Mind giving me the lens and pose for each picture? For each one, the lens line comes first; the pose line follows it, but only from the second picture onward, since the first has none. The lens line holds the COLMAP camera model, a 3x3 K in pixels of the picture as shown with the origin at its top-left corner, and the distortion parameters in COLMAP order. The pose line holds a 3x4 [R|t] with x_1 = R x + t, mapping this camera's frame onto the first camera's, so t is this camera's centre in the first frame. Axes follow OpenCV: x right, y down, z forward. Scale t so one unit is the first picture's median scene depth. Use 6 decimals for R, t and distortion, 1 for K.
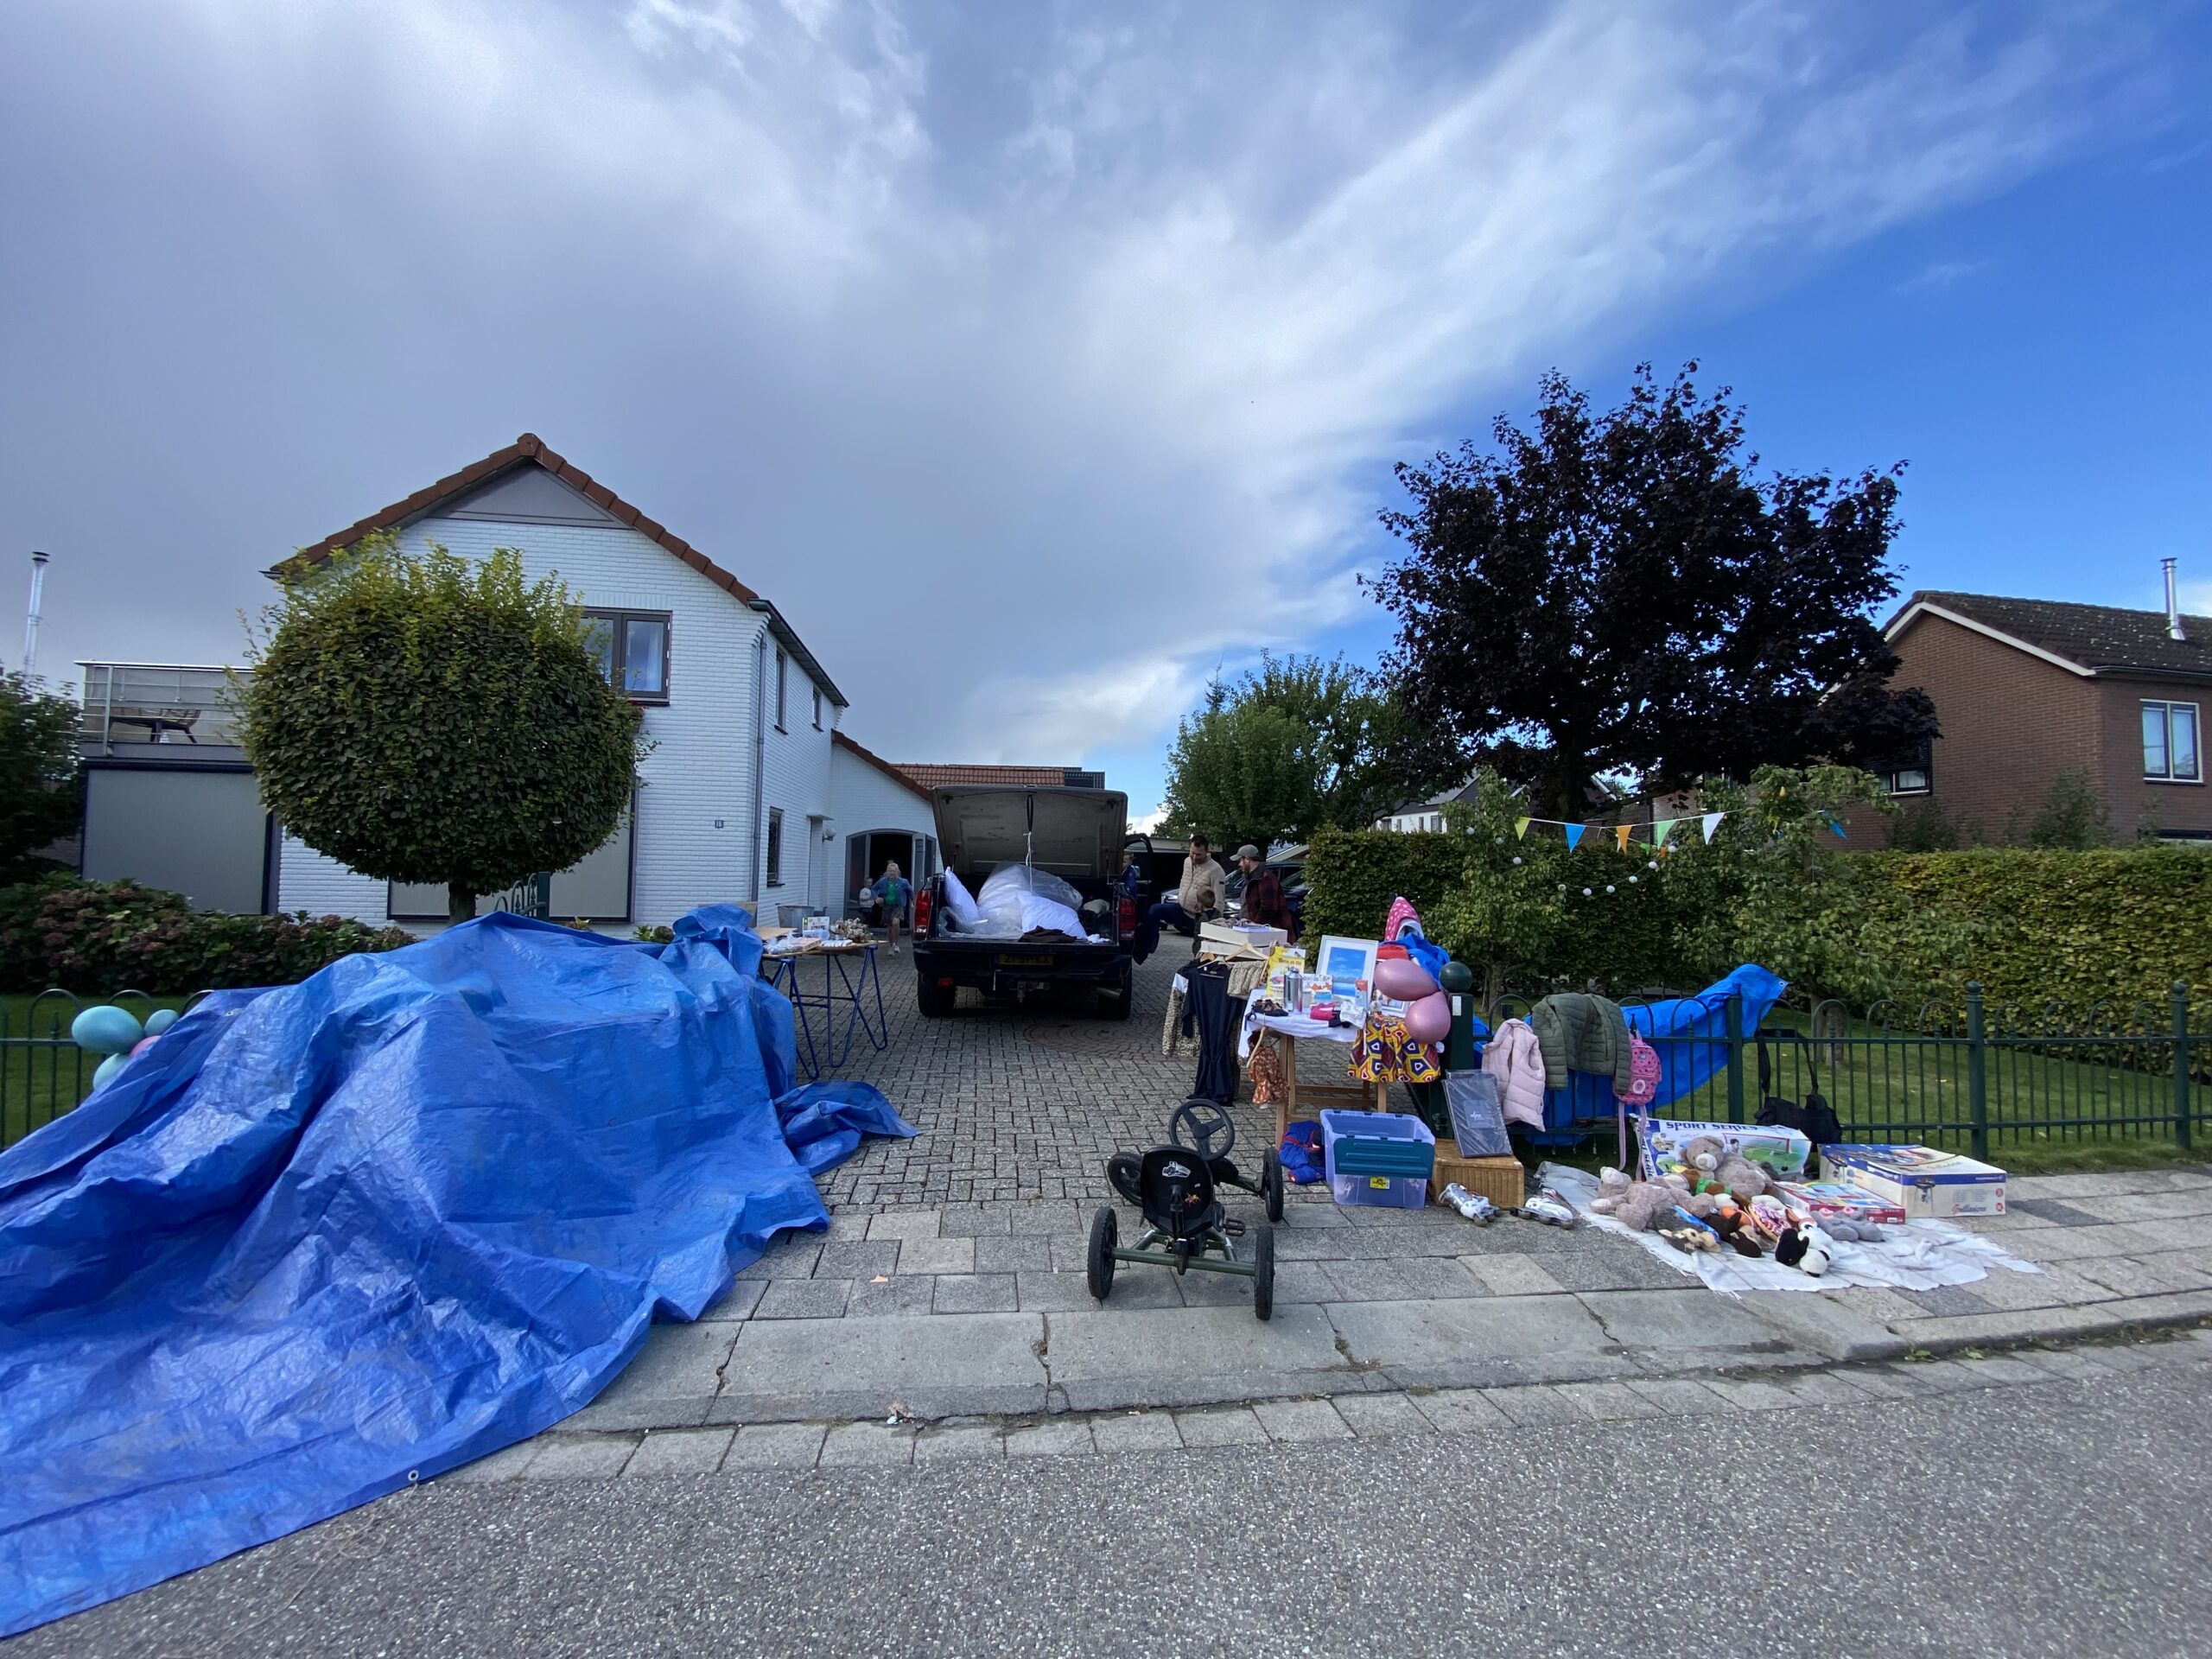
lens RADIAL K [[895.6, 0, 1106.0], [0, 895.6, 829.5], [0, 0, 1]] dist [-0.000063, -0.010507]
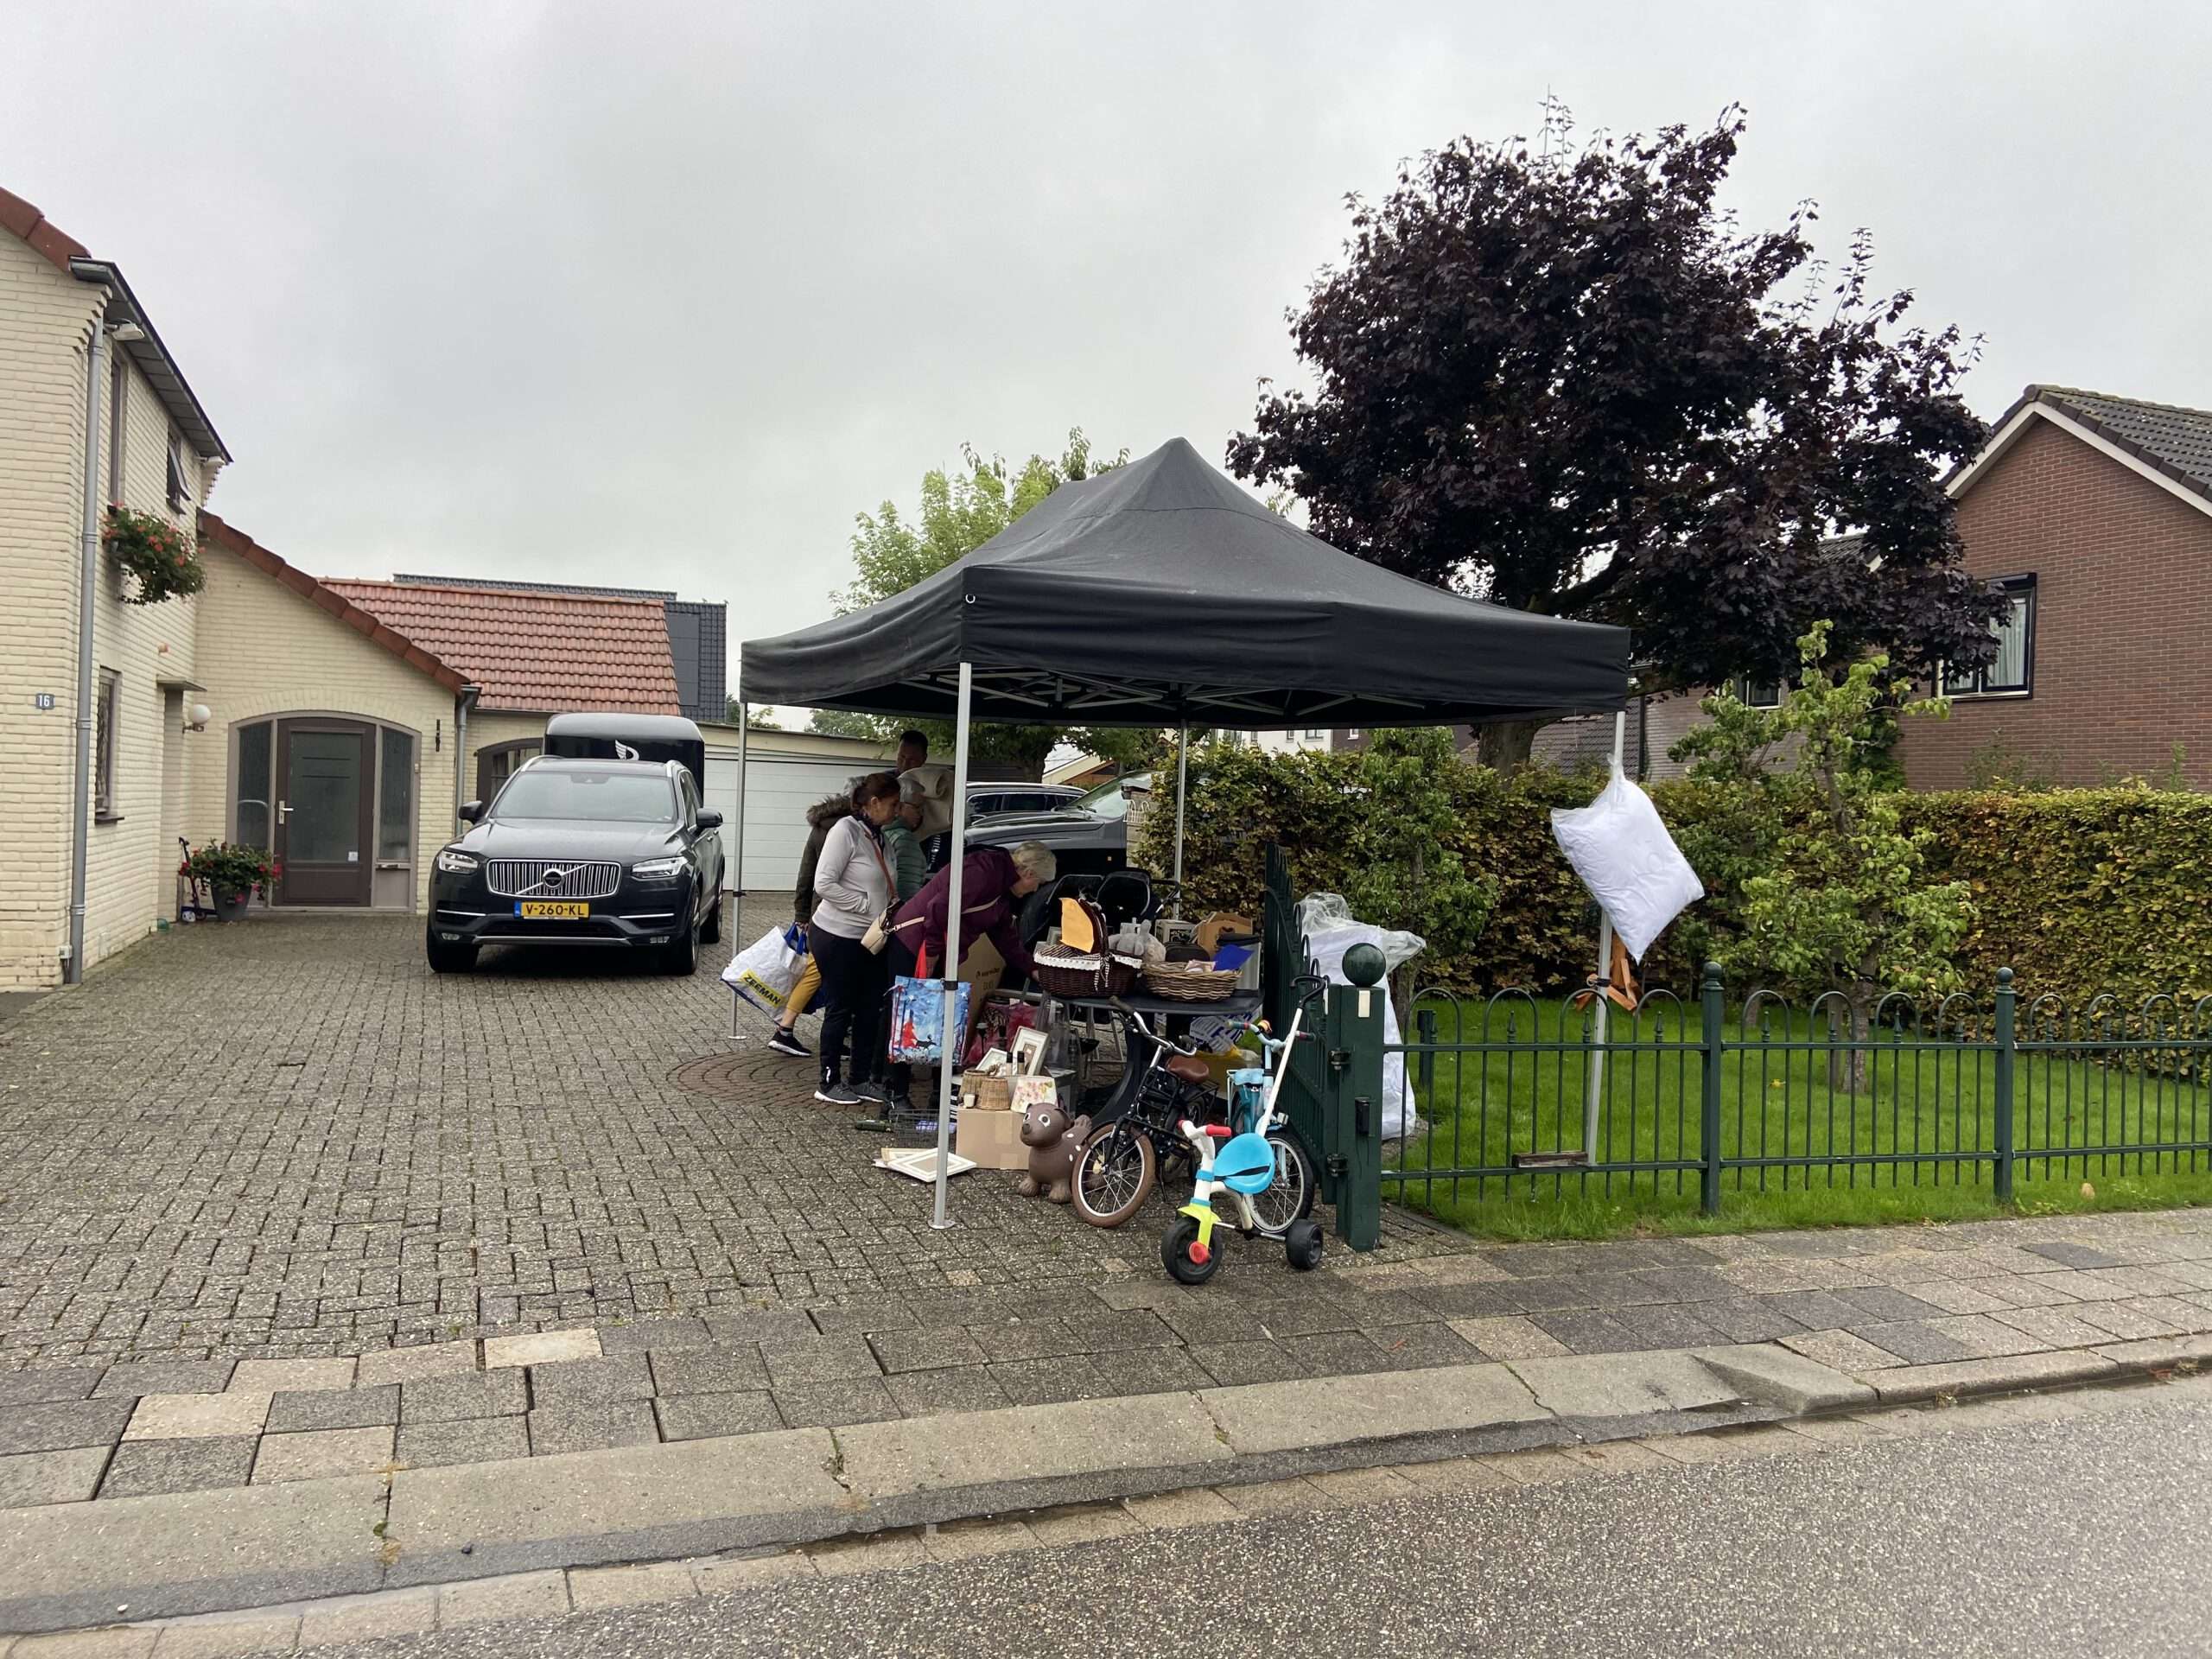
lens RADIAL K [[1626.1, 0, 1106.0], [0, 1626.1, 829.5], [0, 0, 1]] dist [0.098458, -0.149060]
pose [[0.973862, 0.005691, 0.227070, -0.139965], [-0.020883, 0.997696, 0.064557, -0.031048], [-0.226180, -0.067611, 0.971736, -0.282572]]
